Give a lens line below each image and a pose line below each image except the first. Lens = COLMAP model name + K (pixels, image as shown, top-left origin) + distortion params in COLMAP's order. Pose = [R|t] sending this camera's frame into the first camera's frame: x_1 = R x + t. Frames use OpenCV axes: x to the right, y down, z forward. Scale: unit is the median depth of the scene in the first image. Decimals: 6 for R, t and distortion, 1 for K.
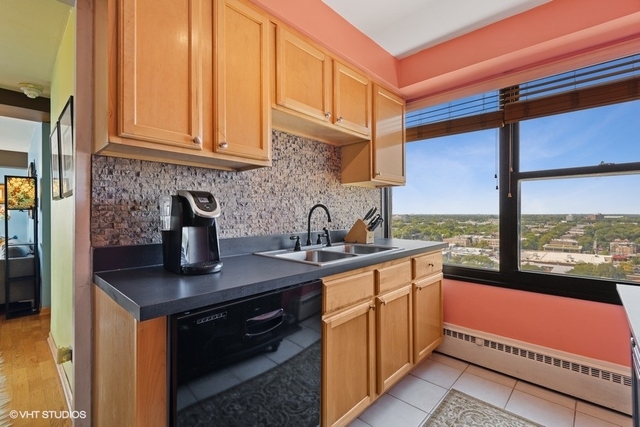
lens RADIAL K [[288.8, 0, 318.9], [0, 288.8, 213.4], [0, 0, 1]] dist [0.004572, -0.001188]
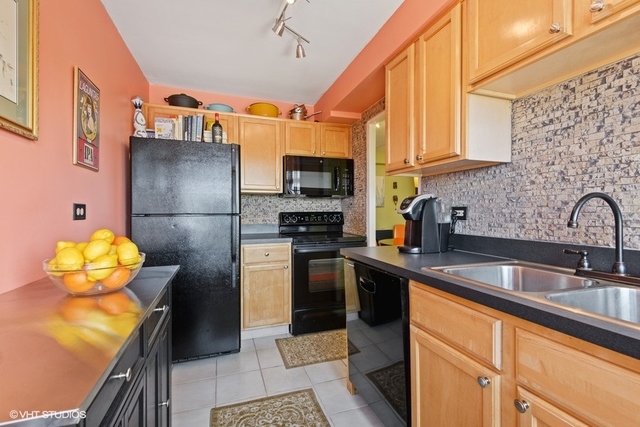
lens RADIAL K [[288.8, 0, 319.1], [0, 288.8, 211.8], [0, 0, 1]] dist [0.004572, -0.001188]
pose [[-0.466983, 0.003455, -0.884260, 0.682853], [0.002065, 0.999994, 0.002817, -0.000025], [0.884264, -0.000510, -0.466987, 0.816623]]
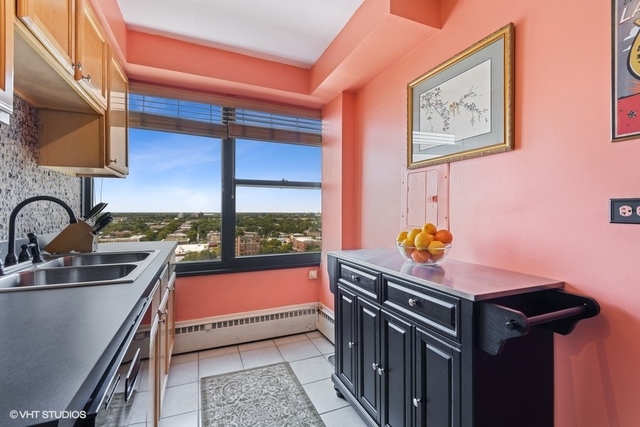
lens RADIAL K [[288.8, 0, 321.1], [0, 288.8, 211.4], [0, 0, 1]] dist [0.004572, -0.001188]
pose [[0.393934, 0.006331, 0.919117, -0.299536], [-0.006005, 0.999973, -0.004314, 0.000939], [-0.919119, -0.003820, 0.393961, 0.165302]]
